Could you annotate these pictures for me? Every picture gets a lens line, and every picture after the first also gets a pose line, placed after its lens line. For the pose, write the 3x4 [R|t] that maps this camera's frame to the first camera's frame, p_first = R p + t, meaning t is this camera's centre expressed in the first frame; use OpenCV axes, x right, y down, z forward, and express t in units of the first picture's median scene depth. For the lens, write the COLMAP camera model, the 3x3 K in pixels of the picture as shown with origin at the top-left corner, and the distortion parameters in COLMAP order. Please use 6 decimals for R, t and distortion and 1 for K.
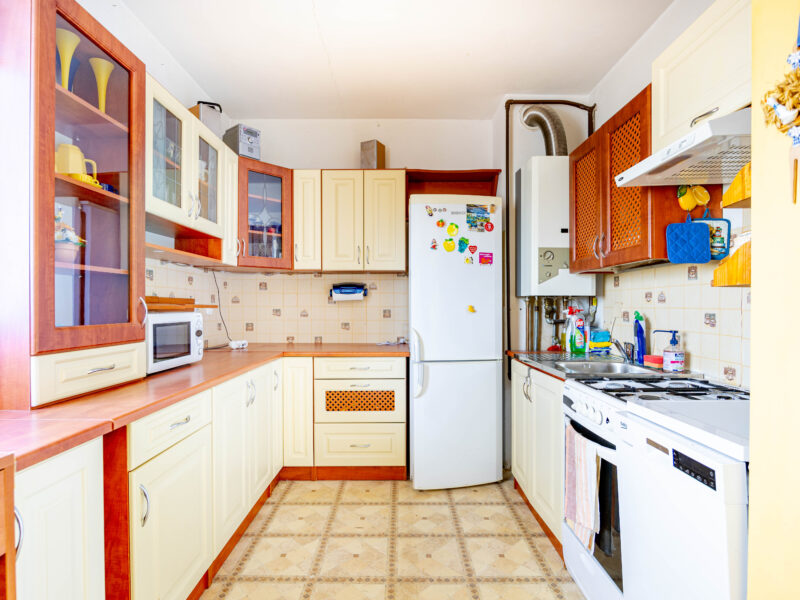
lens RADIAL K [[415.4, 0, 399.9], [0, 415.4, 302.8], [0, 0, 1]] dist [0.003400, 0.001775]
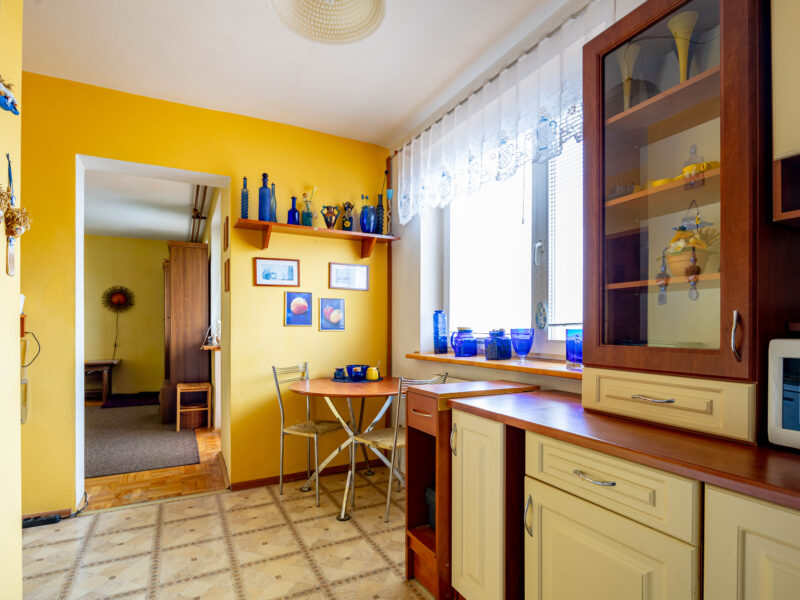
lens RADIAL K [[415.4, 0, 395.5], [0, 415.4, 298.1], [0, 0, 1]] dist [0.003400, 0.001775]
pose [[-0.884424, -0.009526, -0.466586, 0.107930], [0.025211, 0.997356, -0.068150, 0.019420], [0.466002, -0.072037, -0.881846, 2.058070]]
